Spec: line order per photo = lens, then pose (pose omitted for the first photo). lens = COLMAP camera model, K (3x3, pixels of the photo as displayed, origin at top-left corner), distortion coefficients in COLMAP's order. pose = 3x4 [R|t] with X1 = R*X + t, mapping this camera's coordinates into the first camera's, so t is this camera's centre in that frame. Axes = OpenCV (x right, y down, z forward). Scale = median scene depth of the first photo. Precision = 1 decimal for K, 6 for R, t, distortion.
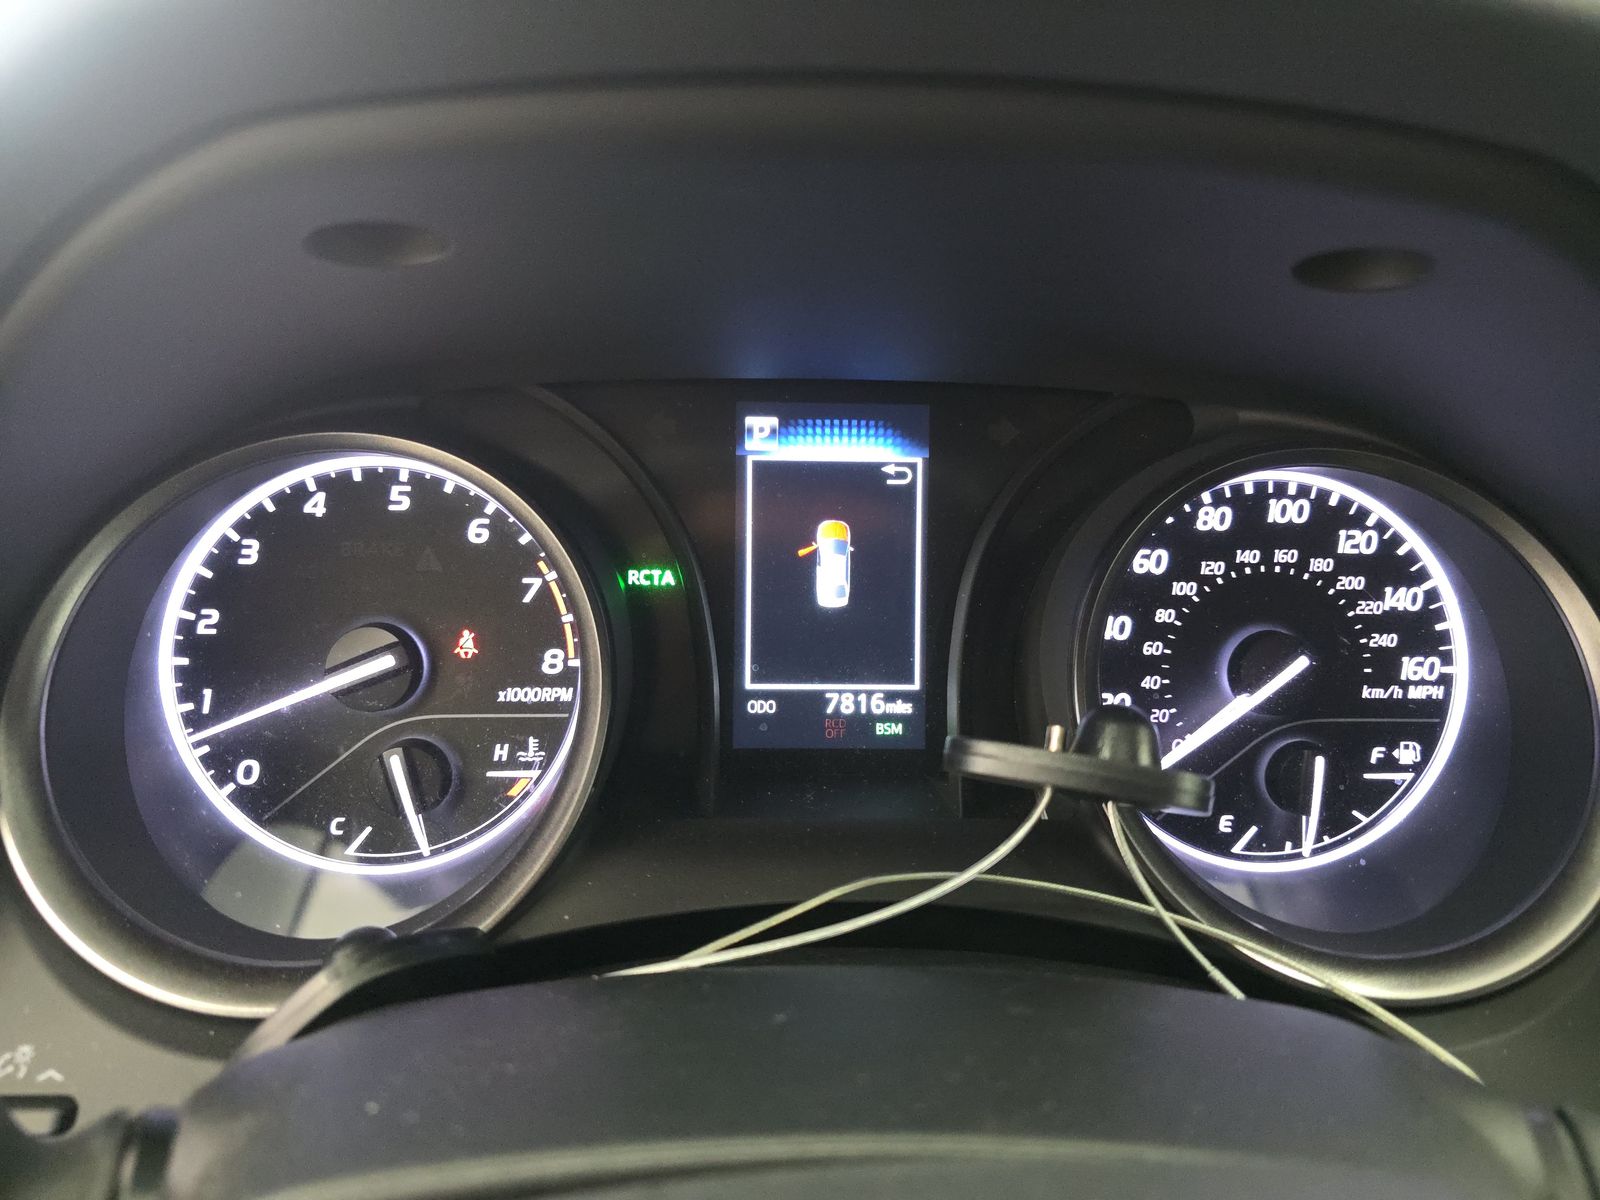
lens RADIAL K [[1113.0, 0, 801.7], [0, 1113.0, 588.1], [0, 0, 1]] dist [0.026423, -0.018974]
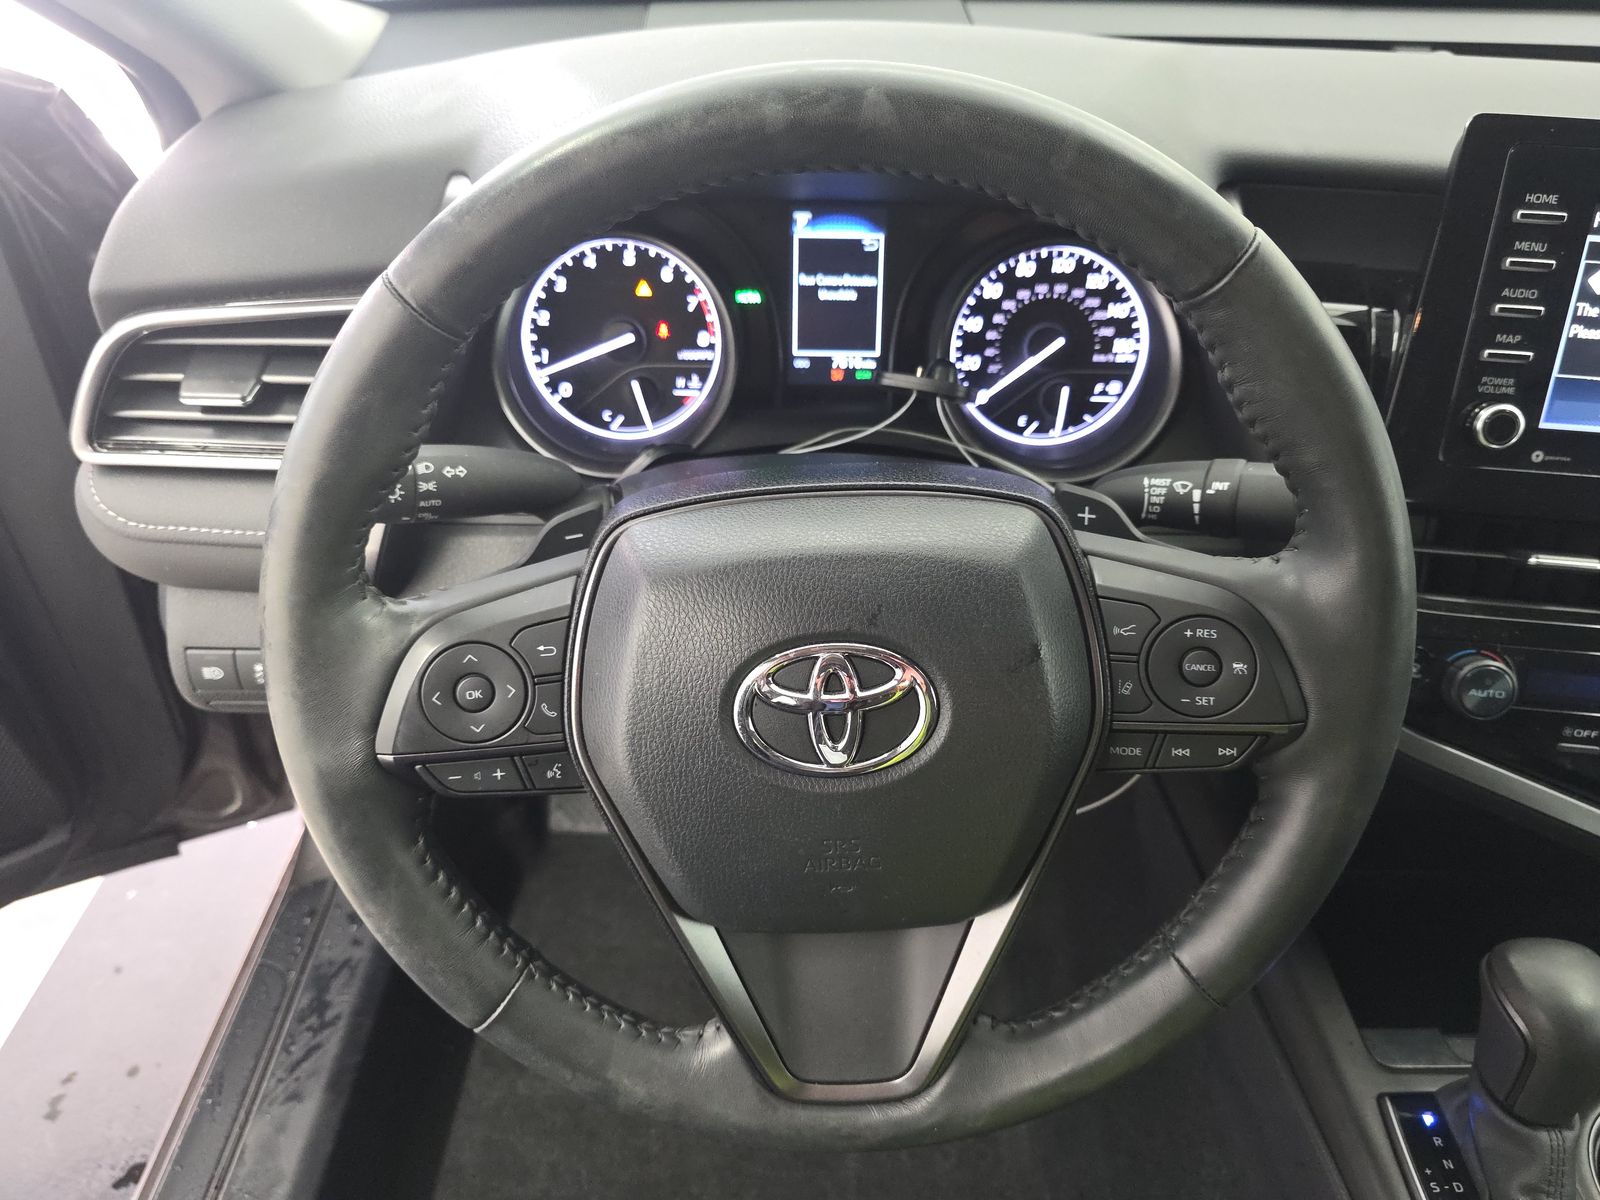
lens RADIAL K [[1113.0, 0, 801.7], [0, 1113.0, 588.1], [0, 0, 1]] dist [0.026423, -0.018974]
pose [[0.999507, 0.014730, -0.027720, 0.028111], [-0.006443, 0.960530, 0.278102, -0.068083], [0.030722, -0.277786, 0.960152, -1.121579]]
